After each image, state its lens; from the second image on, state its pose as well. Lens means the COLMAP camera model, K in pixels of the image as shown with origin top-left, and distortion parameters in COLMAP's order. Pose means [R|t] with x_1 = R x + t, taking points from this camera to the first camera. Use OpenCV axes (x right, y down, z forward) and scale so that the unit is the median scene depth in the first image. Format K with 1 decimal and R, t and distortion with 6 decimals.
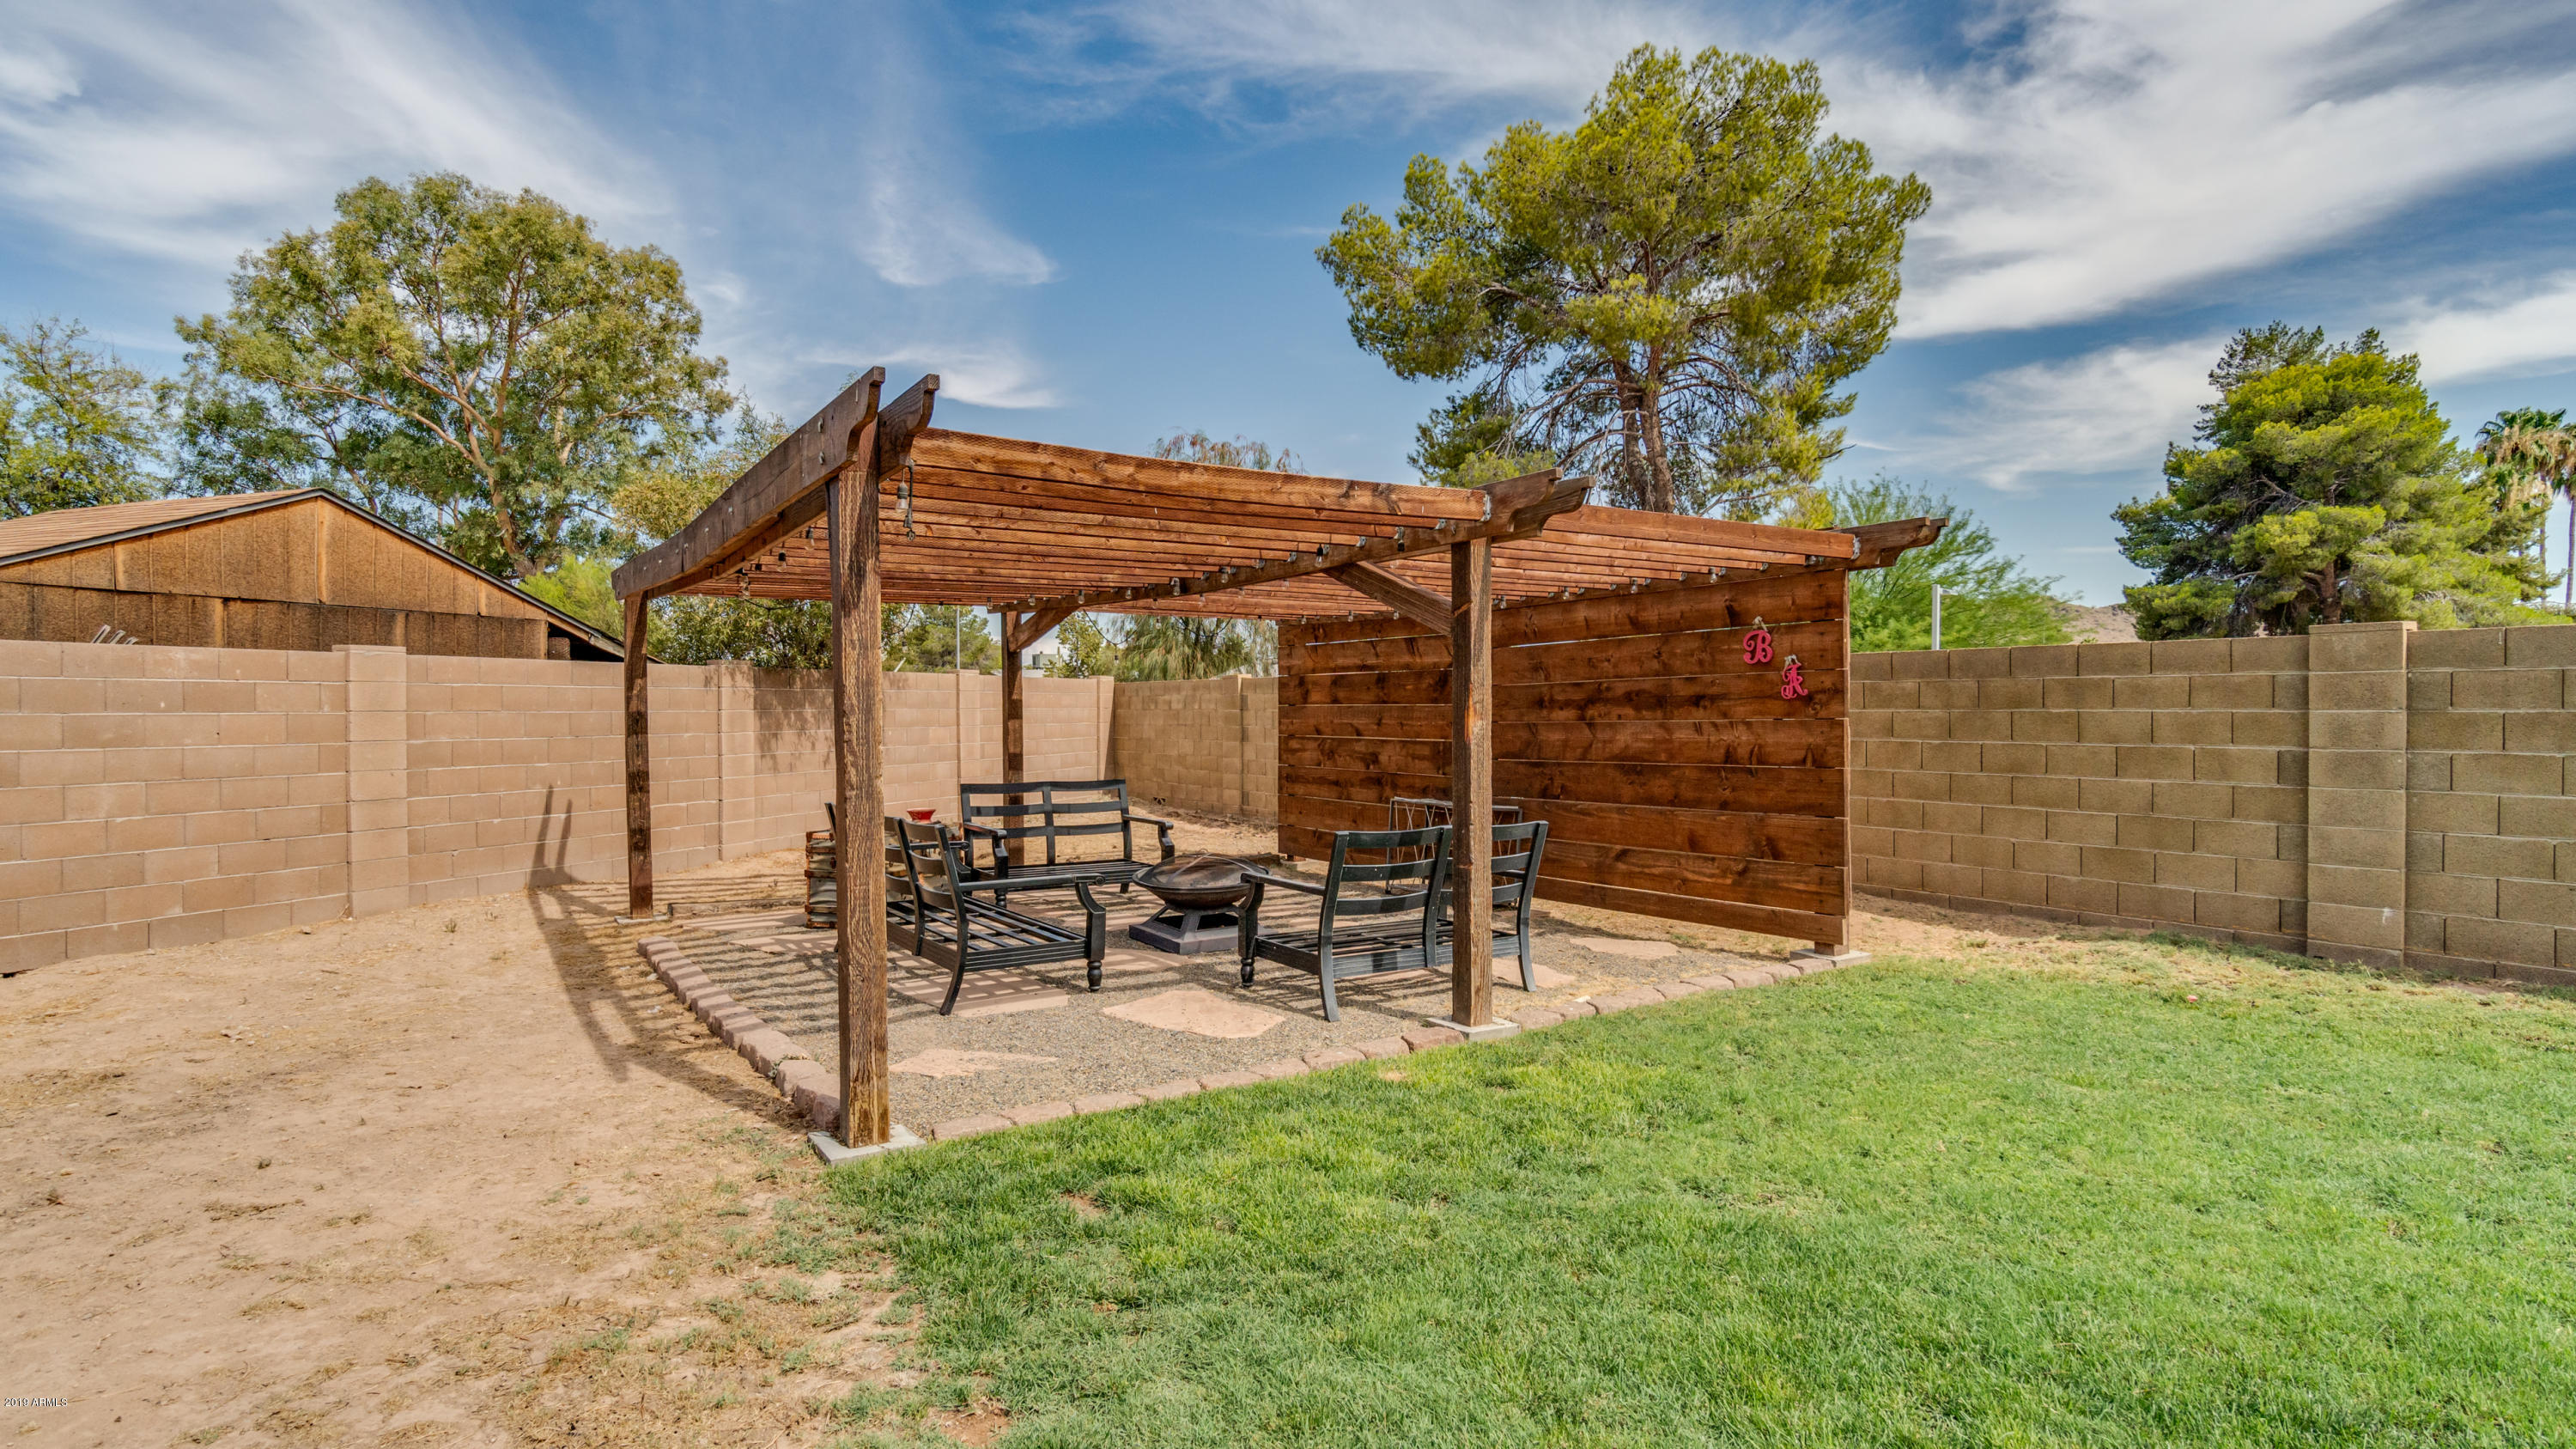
lens RADIAL K [[1248.5, 0, 1284.9], [0, 1248.5, 699.5], [0, 0, 1]] dist [0.001793, -0.004729]
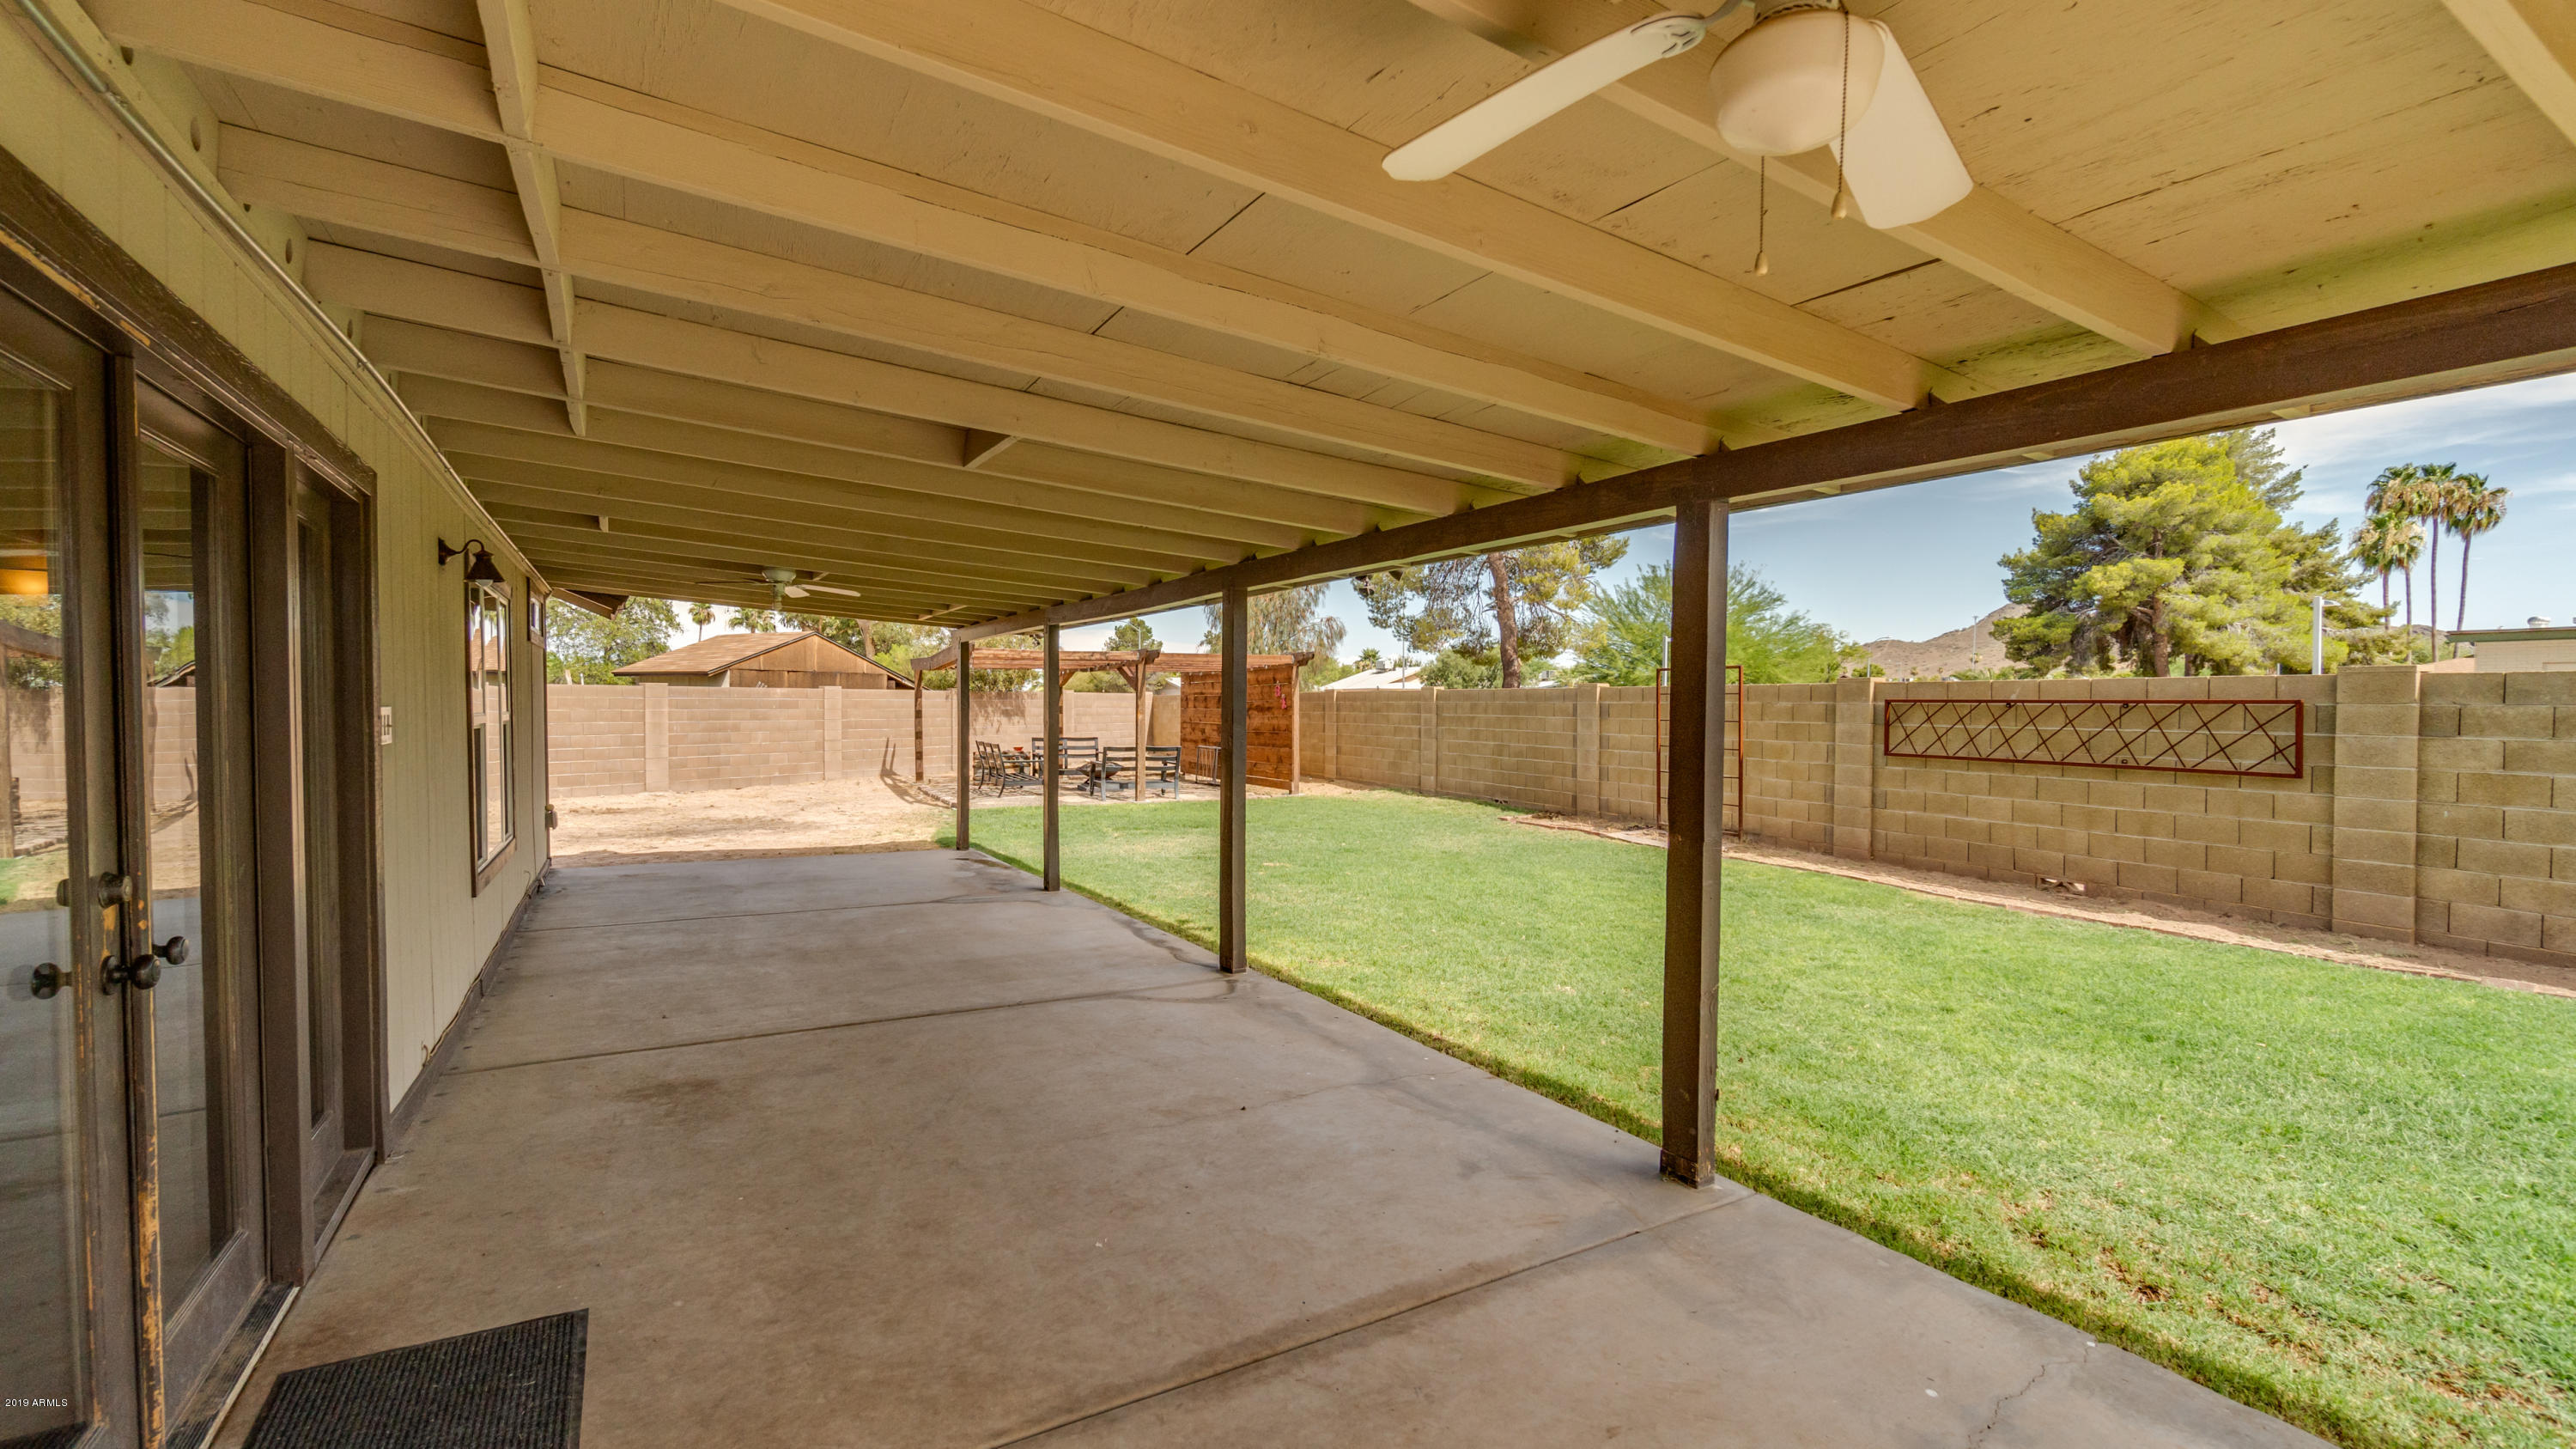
lens RADIAL K [[1105.2, 0, 1323.1], [0, 1105.2, 727.4], [0, 0, 1]] dist [-0.002553, -0.000294]
pose [[0.991050, 0.009357, -0.133166, 0.143780], [-0.005778, 0.999612, 0.027242, -0.004805], [0.133369, -0.026229, 0.990719, -0.269787]]
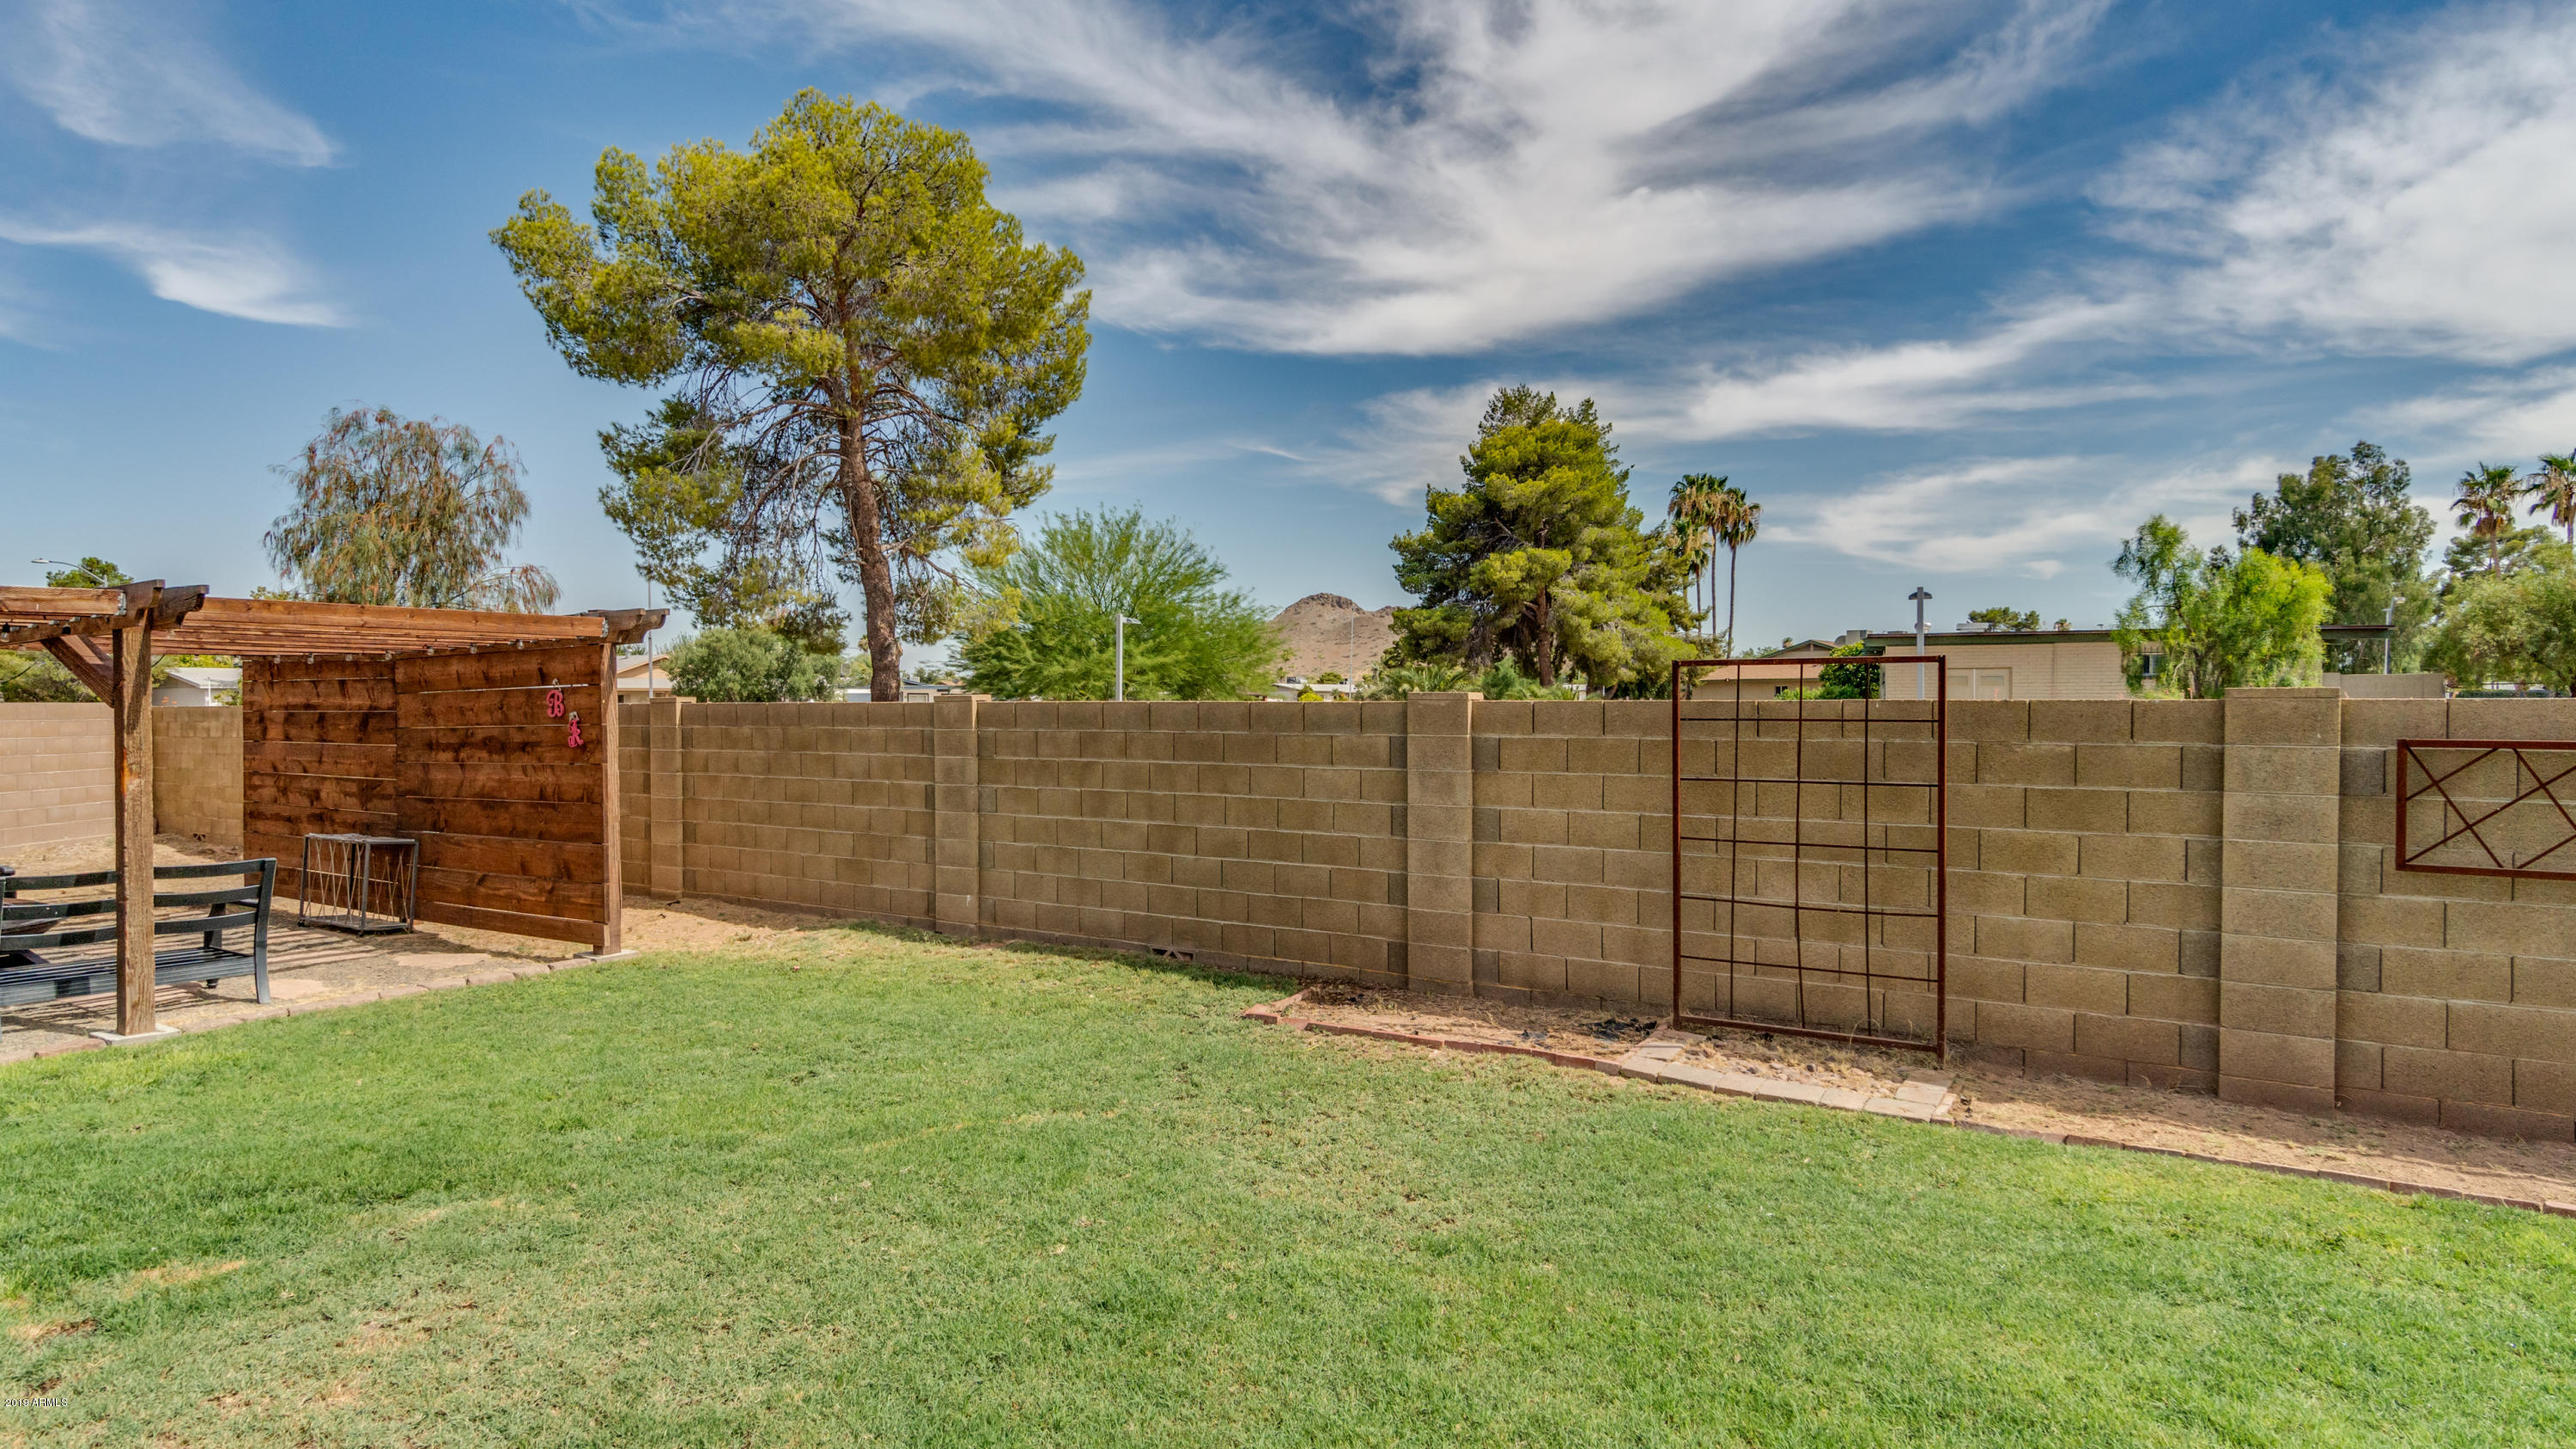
lens RADIAL K [[1352.0, 0, 1262.4], [0, 1352.0, 707.1], [0, 0, 1]] dist [-0.008364, -0.002340]
pose [[0.916342, 0.002246, 0.400389, 0.083458], [-0.004519, 0.999979, 0.004732, -0.008297], [-0.400370, -0.006145, 0.916333, -0.080664]]
